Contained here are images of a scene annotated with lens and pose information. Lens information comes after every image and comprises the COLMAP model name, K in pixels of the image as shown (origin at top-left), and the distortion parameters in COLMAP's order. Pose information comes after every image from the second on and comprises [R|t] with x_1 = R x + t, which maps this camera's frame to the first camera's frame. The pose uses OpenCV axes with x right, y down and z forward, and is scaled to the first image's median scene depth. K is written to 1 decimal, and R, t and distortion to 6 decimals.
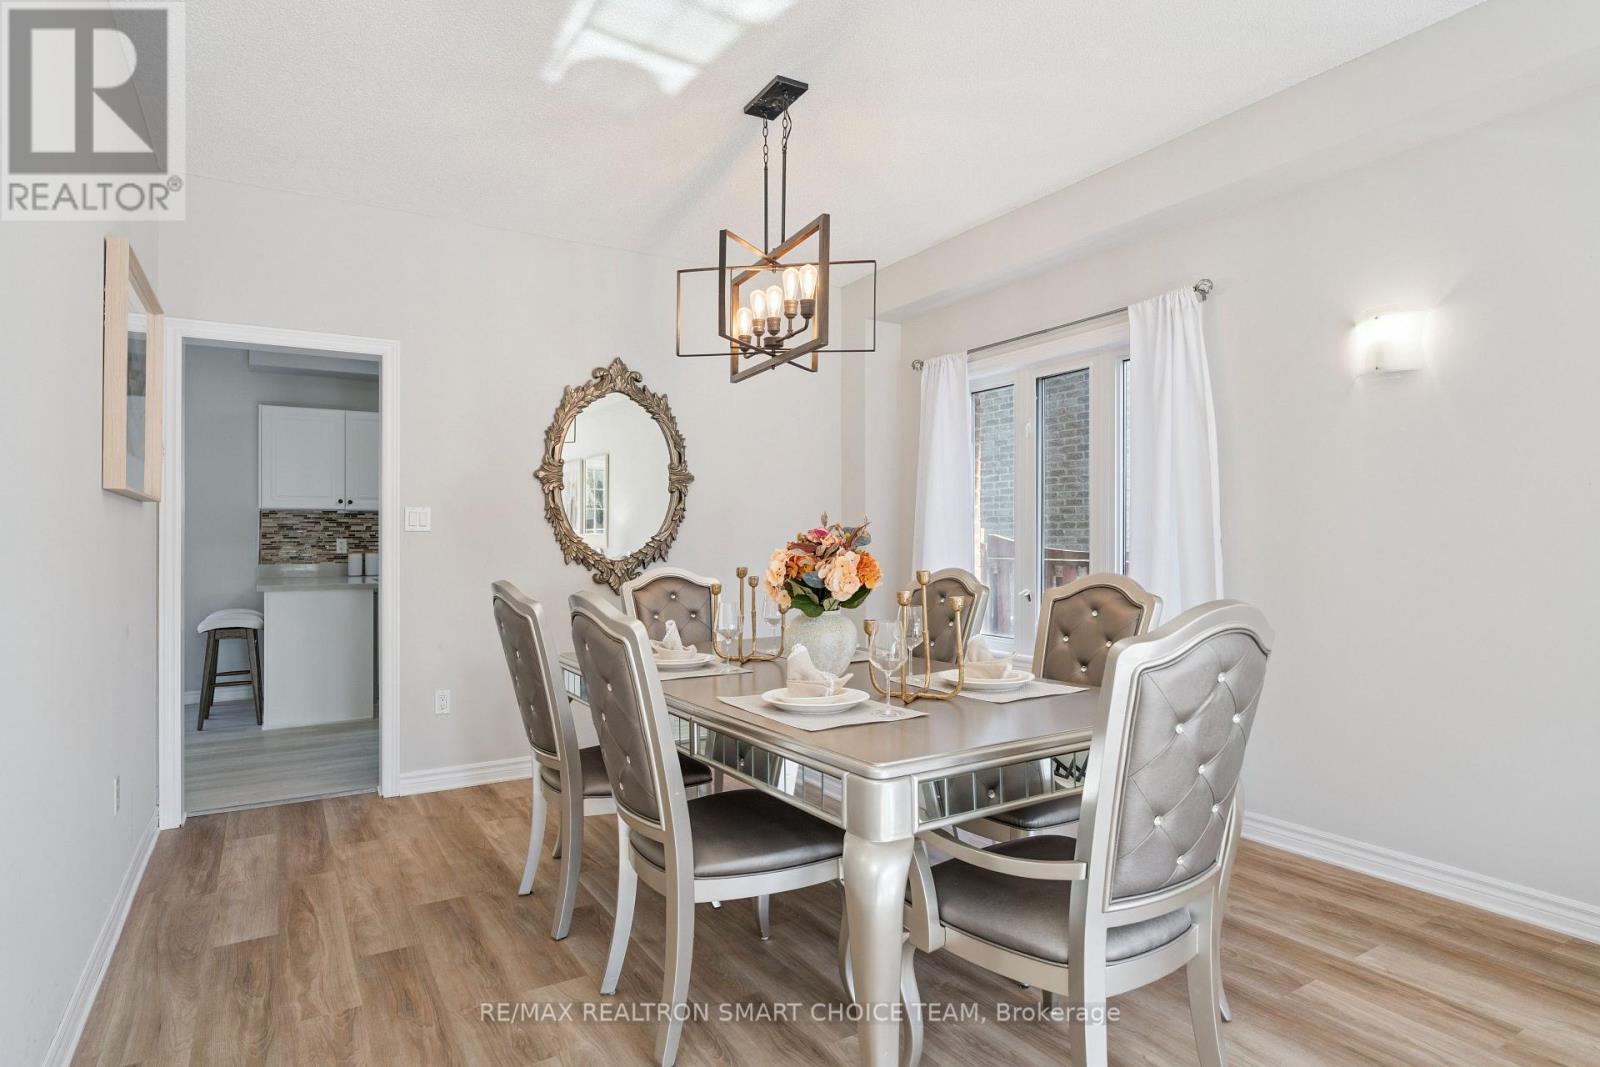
lens RADIAL K [[865.5, 0, 800.0], [0, 865.5, 533.5], [0, 0, 1]] dist [-0.014424, 0.000631]
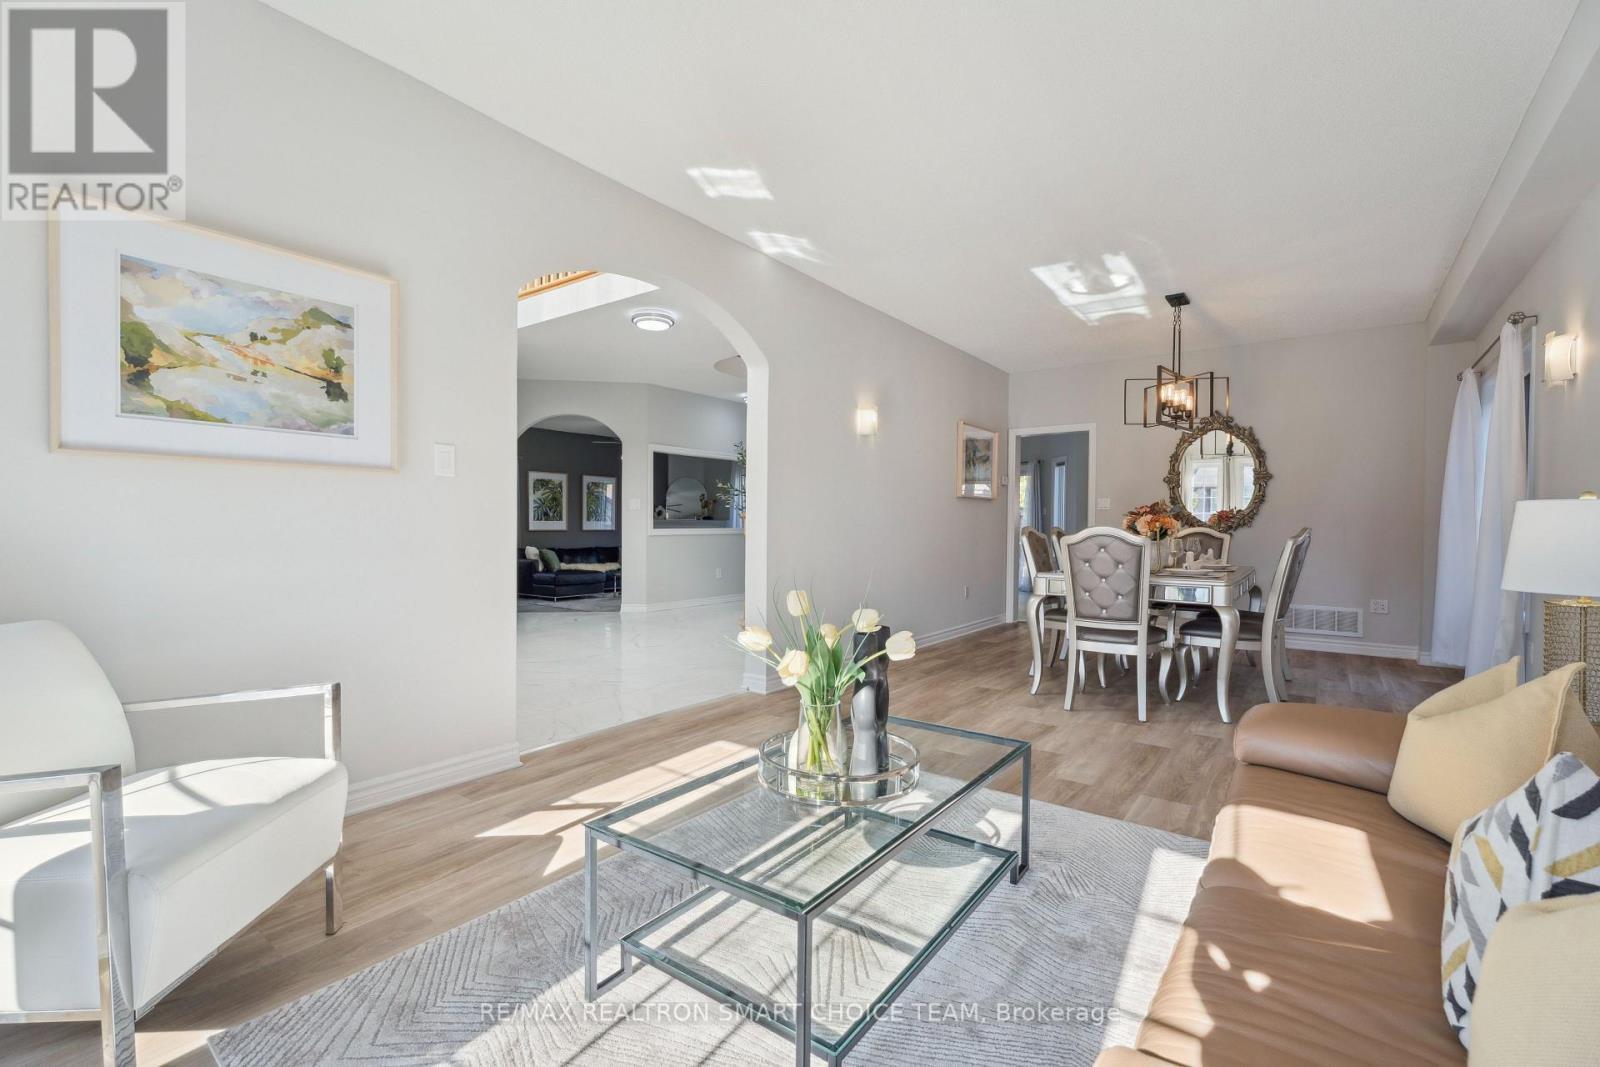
lens RADIAL K [[865.5, 0, 800.0], [0, 865.5, 533.5], [0, 0, 1]] dist [-0.014424, 0.000631]
pose [[0.426661, 0.027651, -0.903989, 1.080398], [-0.008595, 0.999611, 0.026519, 0.009167], [0.904371, -0.003545, 0.426733, -0.554627]]
